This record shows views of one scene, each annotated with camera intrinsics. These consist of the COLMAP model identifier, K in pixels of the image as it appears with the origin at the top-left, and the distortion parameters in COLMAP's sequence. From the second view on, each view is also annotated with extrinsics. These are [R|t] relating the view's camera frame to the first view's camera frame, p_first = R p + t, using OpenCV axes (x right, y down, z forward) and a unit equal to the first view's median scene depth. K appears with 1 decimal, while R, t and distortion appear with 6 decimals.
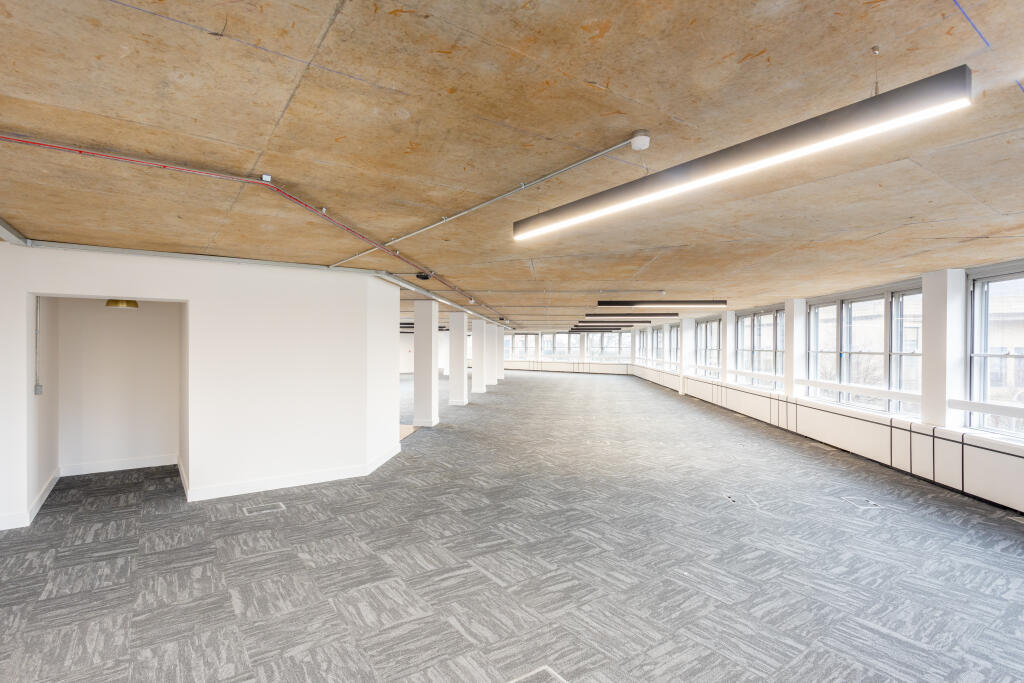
lens RADIAL K [[506.4, 0, 517.2], [0, 506.4, 335.9], [0, 0, 1]] dist [-0.002133, 0.001138]
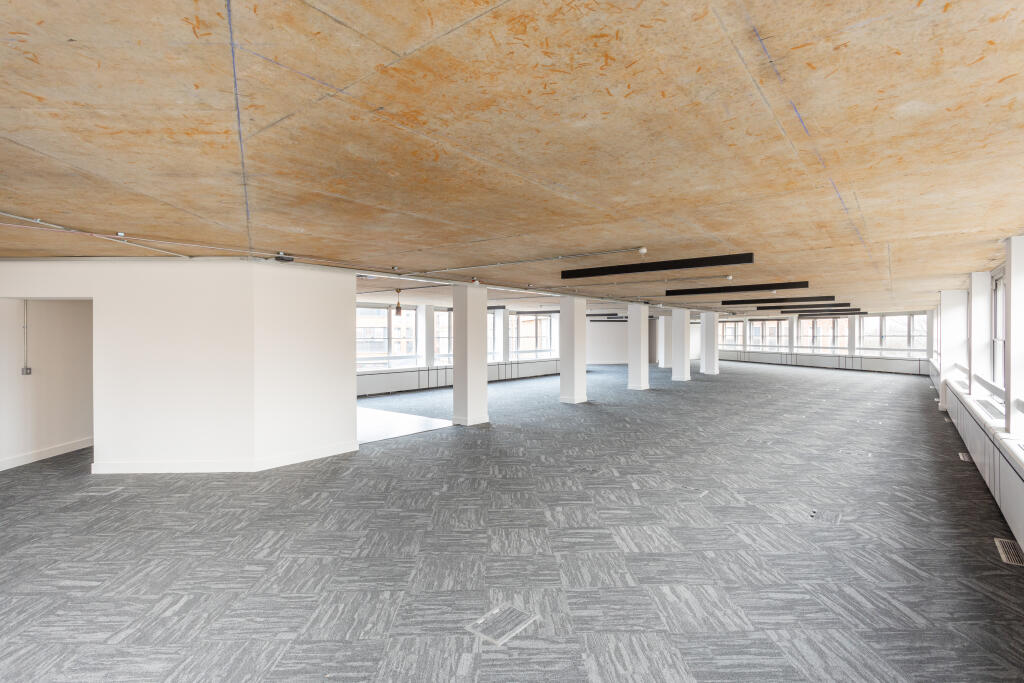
lens RADIAL K [[506.4, 0, 517.2], [0, 506.4, 335.9], [0, 0, 1]] dist [-0.002133, 0.001138]
pose [[0.826651, -0.002146, -0.562711, 0.774562], [0.014982, 0.999722, 0.018196, 0.010261], [0.562516, -0.023472, 0.826453, 0.584565]]
